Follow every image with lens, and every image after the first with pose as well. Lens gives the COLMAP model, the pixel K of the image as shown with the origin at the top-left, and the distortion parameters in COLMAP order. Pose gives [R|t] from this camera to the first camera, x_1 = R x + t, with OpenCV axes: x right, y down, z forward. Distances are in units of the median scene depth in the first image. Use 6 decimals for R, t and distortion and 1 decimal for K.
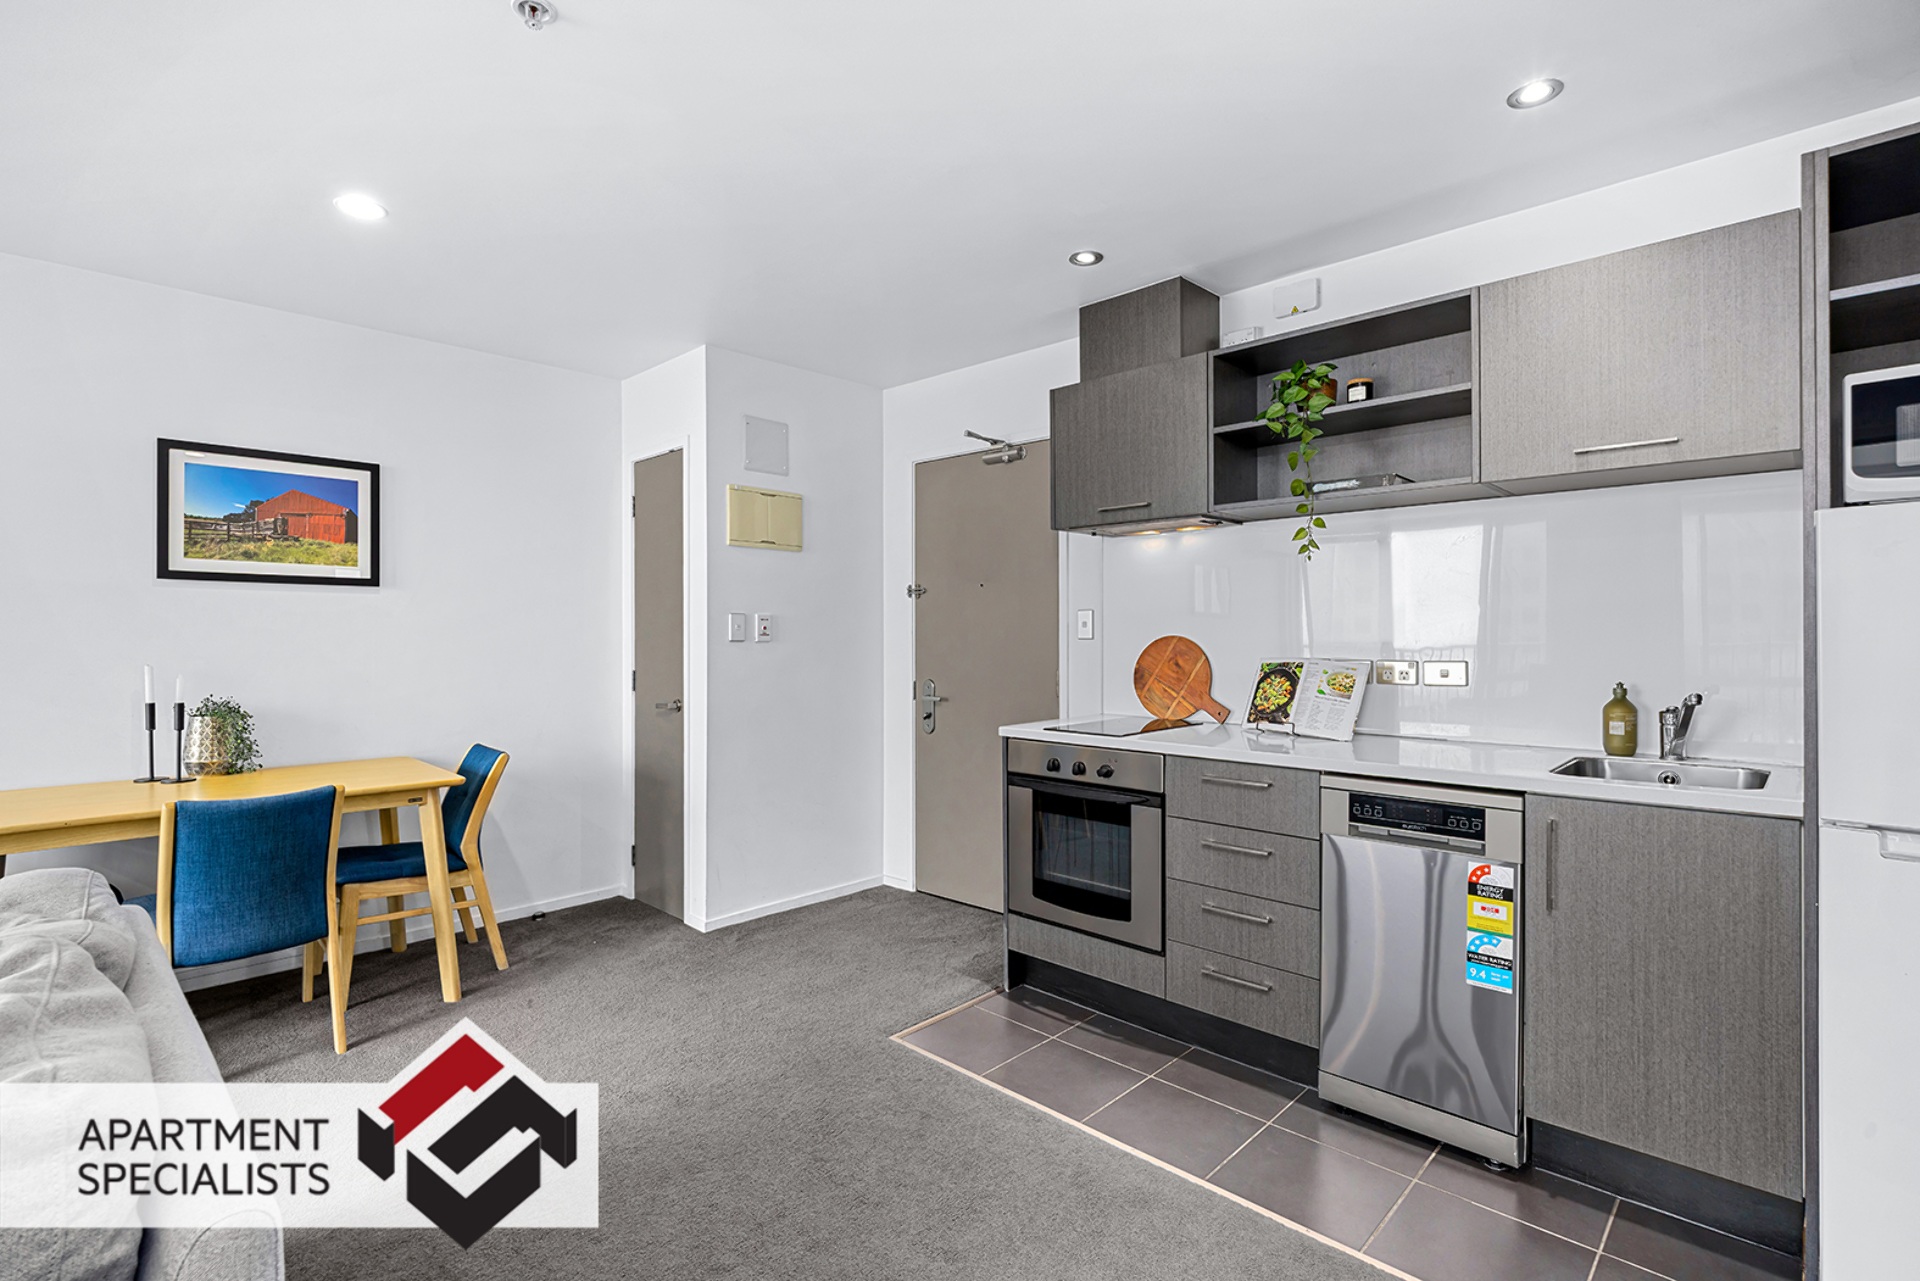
lens RADIAL K [[892.4, 0, 961.1], [0, 892.4, 637.4], [0, 0, 1]] dist [-0.003179, -0.002856]
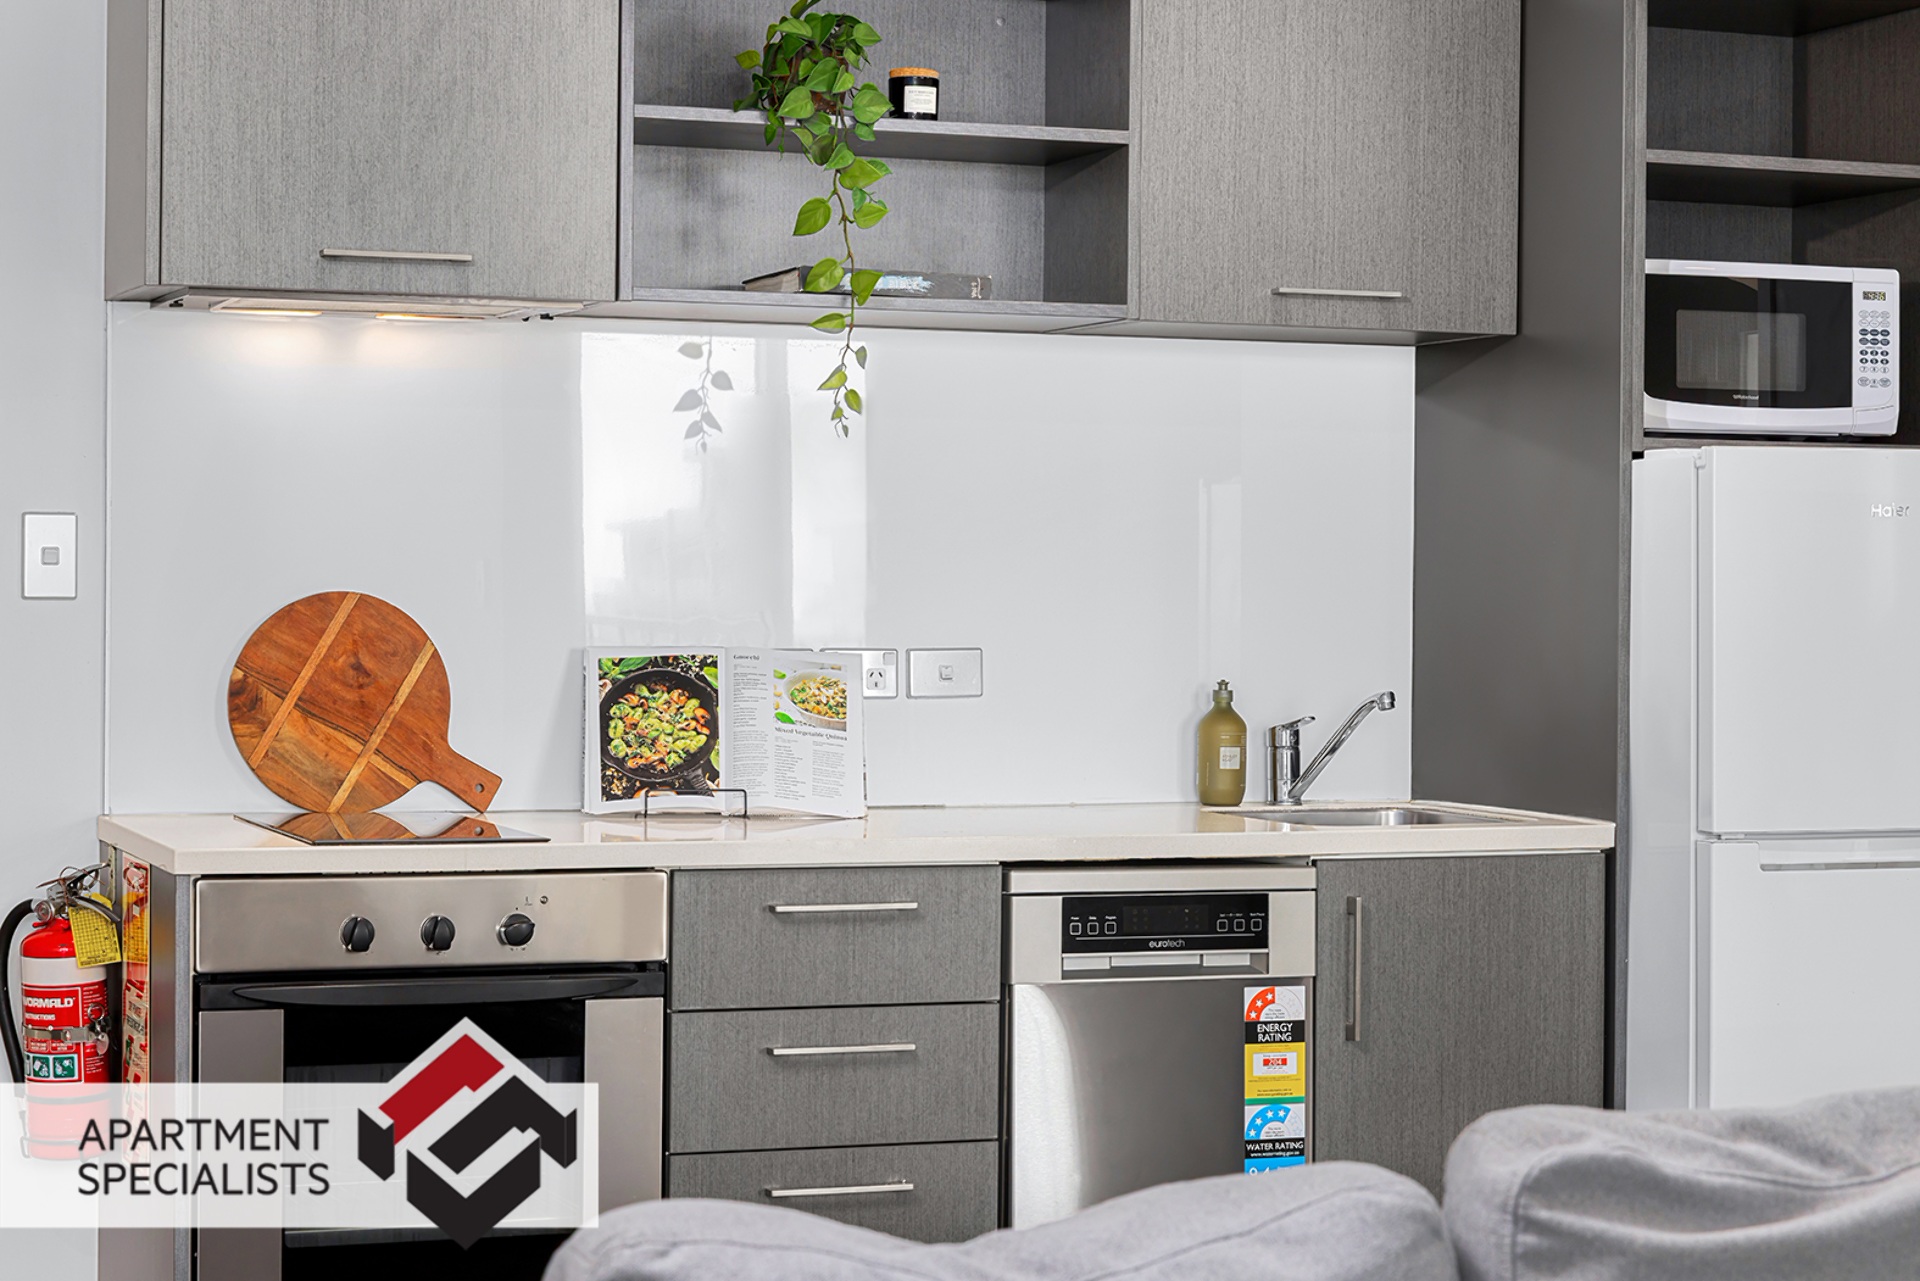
lens RADIAL K [[3741.0, 0, 964.8], [0, 3741.0, 643.7], [0, 0, 1]] dist [-0.004866, 0.000000]
pose [[0.419941, -0.006615, 0.907527, -0.424859], [-0.006906, 0.999921, 0.010484, 0.000659], [-0.907525, -0.010671, 0.419862, 0.035552]]
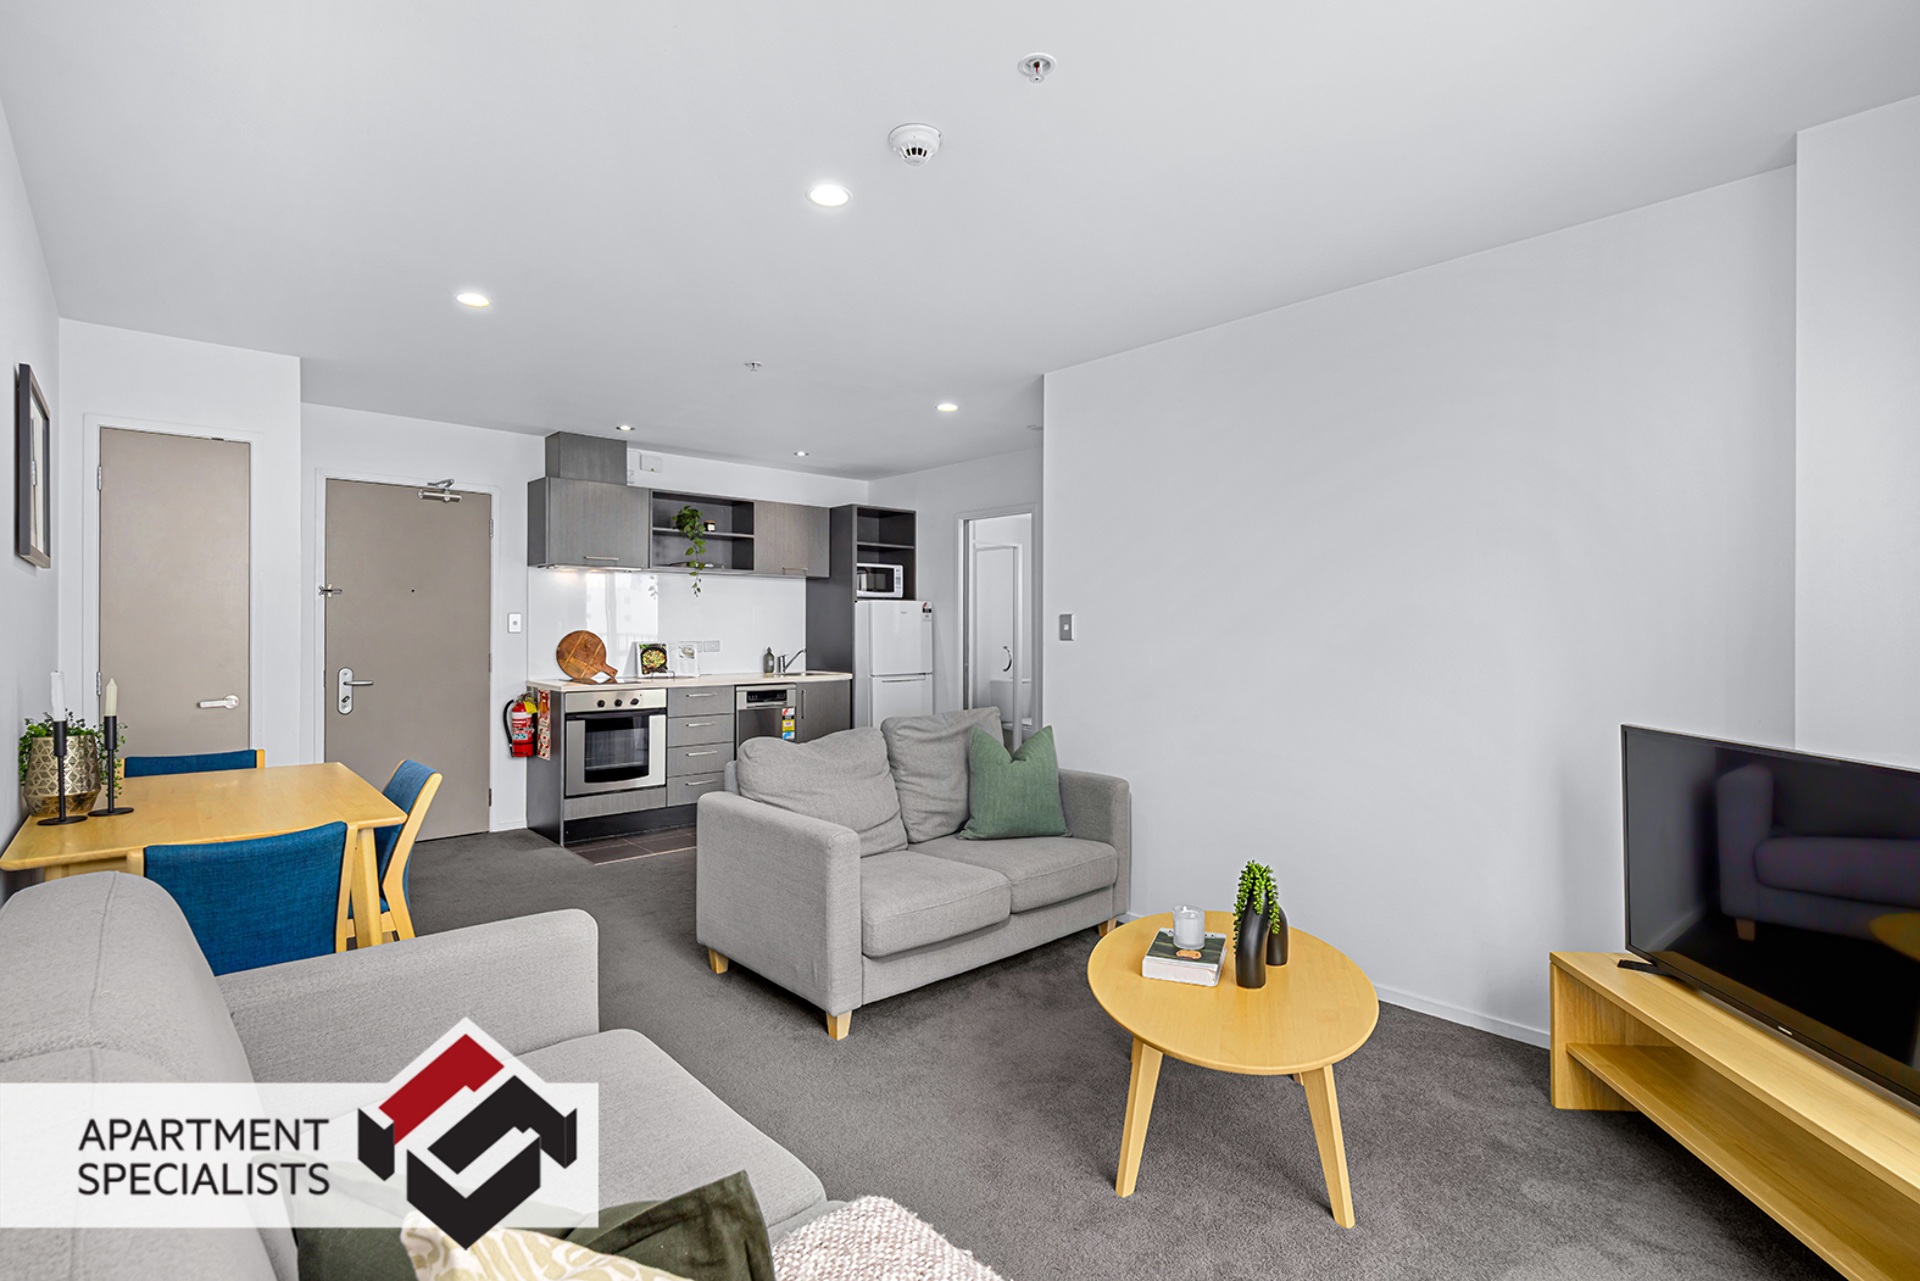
lens RADIAL K [[892.4, 0, 960.1], [0, 892.4, 627.0], [0, 0, 1]] dist [-0.003179, -0.002856]
pose [[0.059975, 0.003926, 0.998192, -0.563791], [0.000622, 0.999992, -0.003970, -0.000440], [-0.998200, 0.000859, 0.059972, 0.062245]]
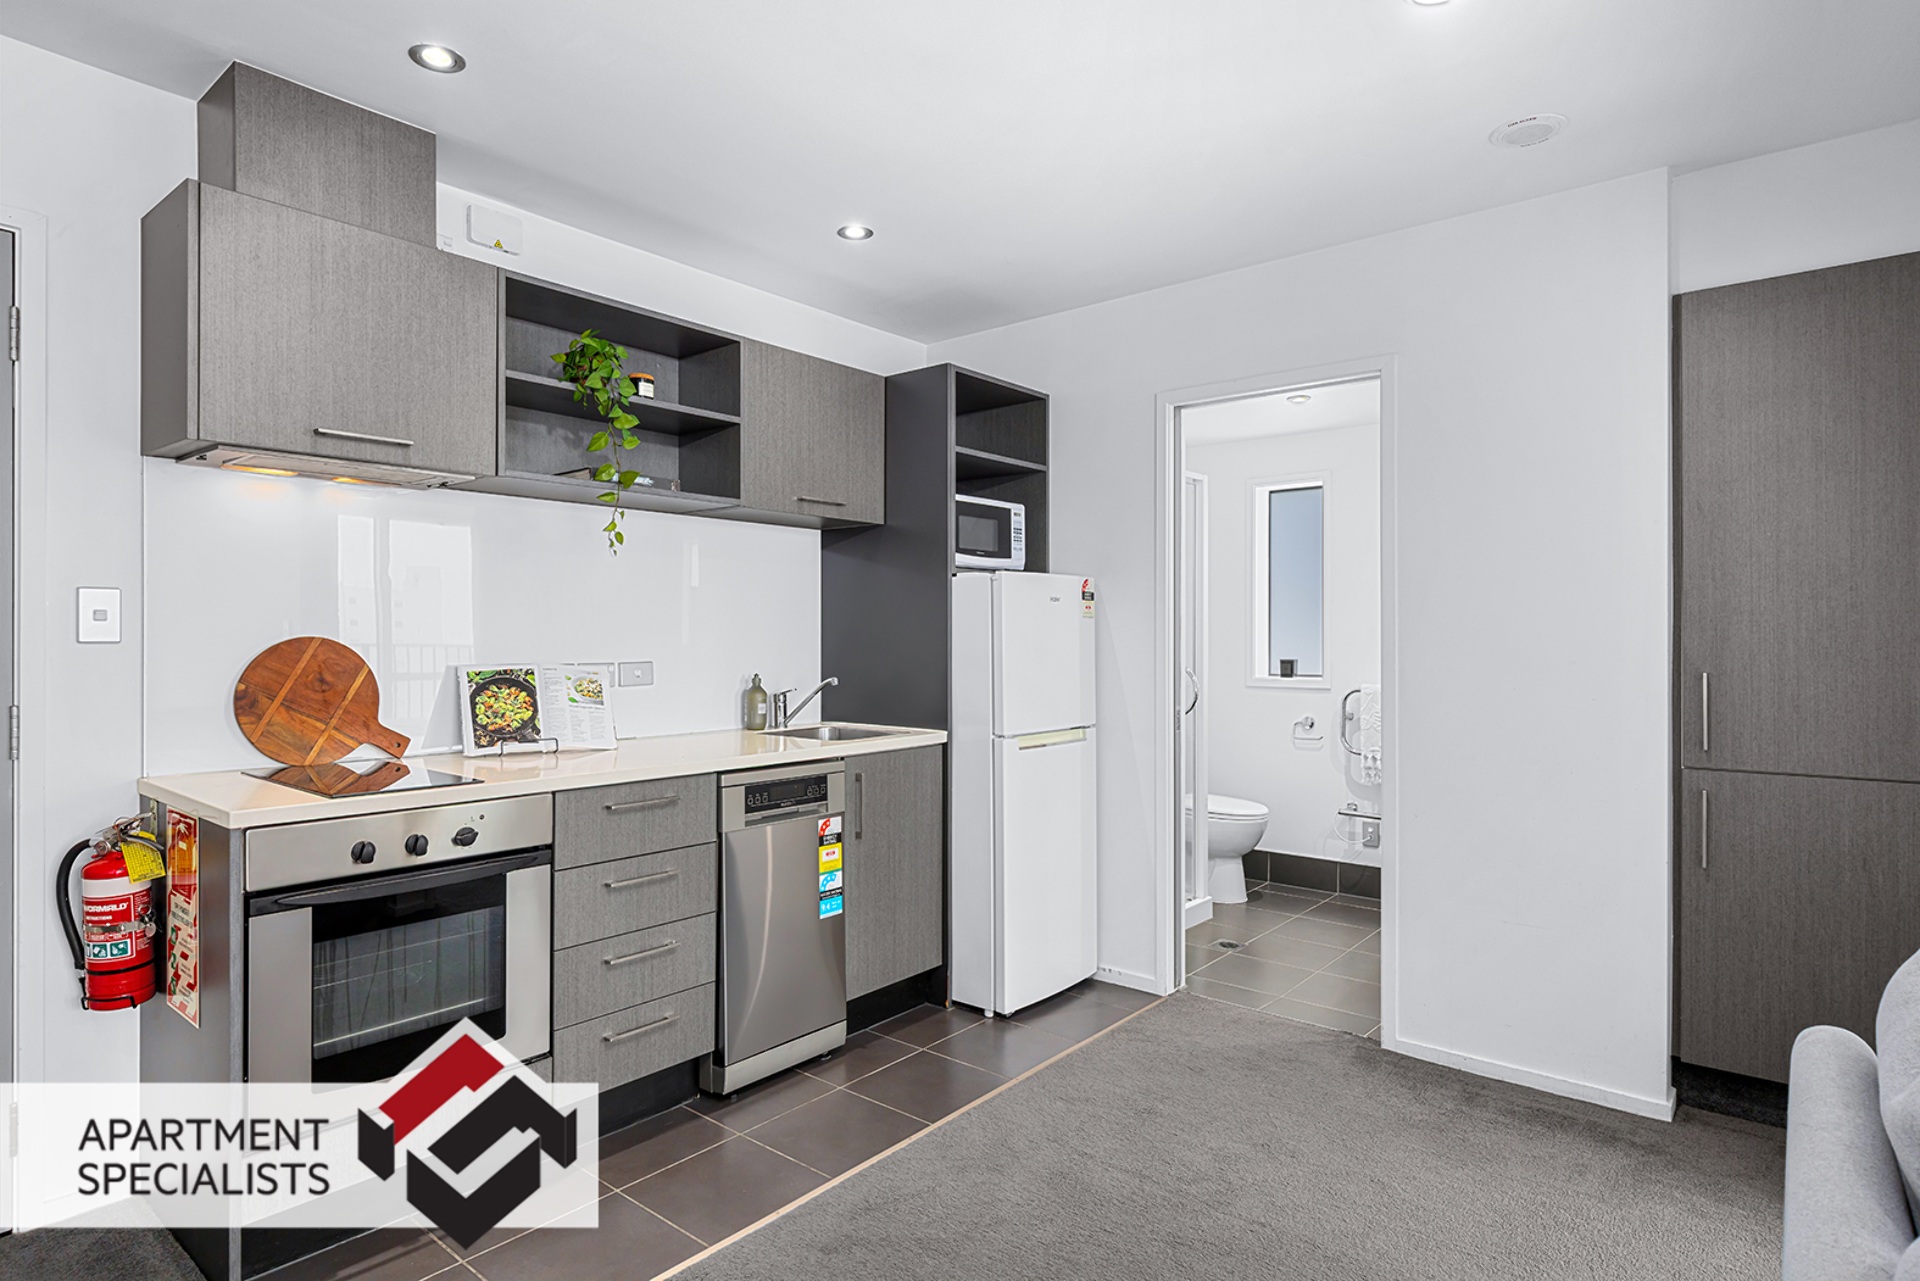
lens RADIAL K [[1032.4, 0, 958.9], [0, 1032.4, 638.5], [0, 0, 1]] dist [-0.003979, -0.001494]
pose [[-0.076676, 0.000489, 0.997056, -0.215019], [0.001391, 0.999999, -0.000383, 0.000082], [-0.997055, 0.001357, -0.076676, 0.226169]]
